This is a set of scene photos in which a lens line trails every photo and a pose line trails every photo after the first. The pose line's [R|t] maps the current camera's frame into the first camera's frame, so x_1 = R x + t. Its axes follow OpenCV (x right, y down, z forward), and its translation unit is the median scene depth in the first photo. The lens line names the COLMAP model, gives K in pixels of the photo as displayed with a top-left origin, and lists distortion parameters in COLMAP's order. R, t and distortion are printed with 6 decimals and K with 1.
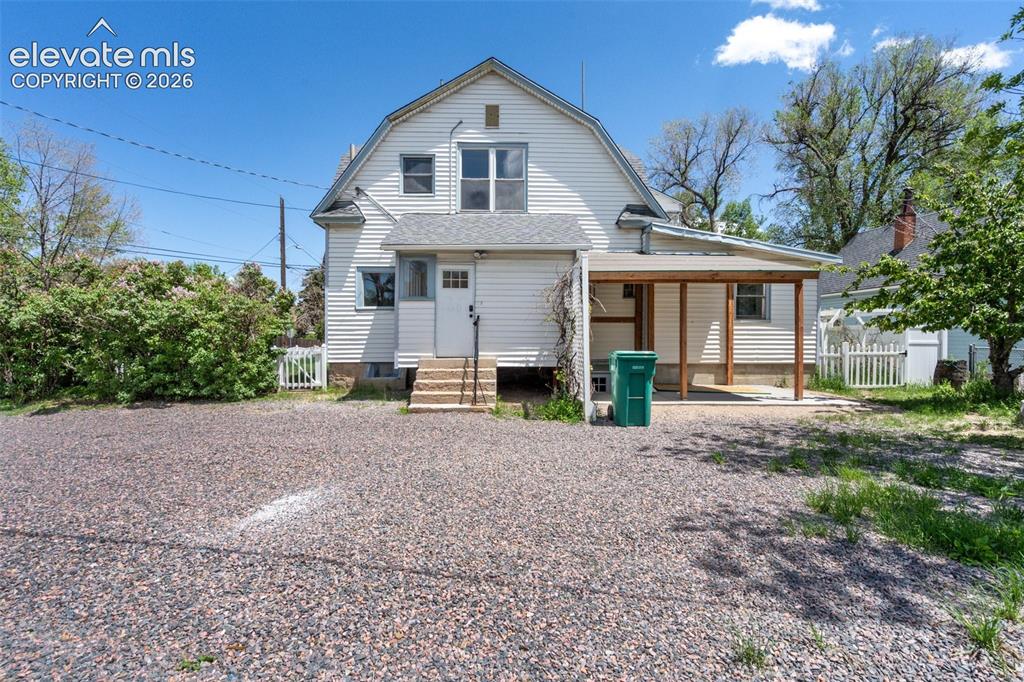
lens RADIAL K [[472.6, 0, 512.2], [0, 472.6, 343.0], [0, 0, 1]] dist [0.001811, -0.000008]
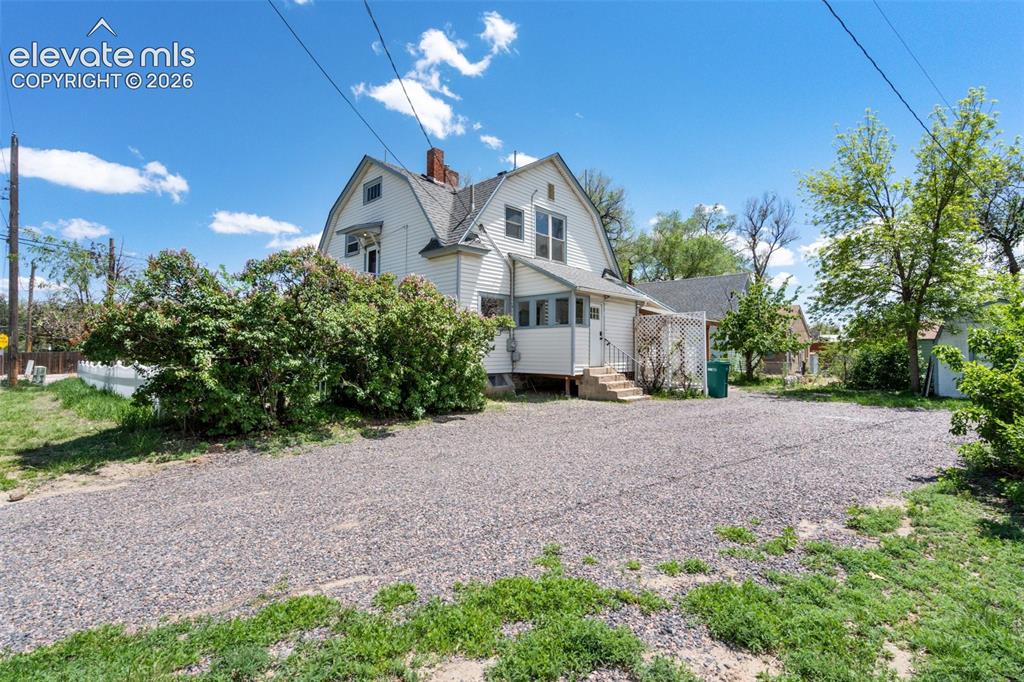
lens RADIAL K [[472.6, 0, 512.8], [0, 472.6, 342.3], [0, 0, 1]] dist [0.001811, -0.000008]
pose [[0.691707, 0.020118, 0.721898, -1.109593], [0.004584, 0.999469, -0.032246, 0.000606], [-0.722163, 0.025614, 0.691248, 0.143482]]
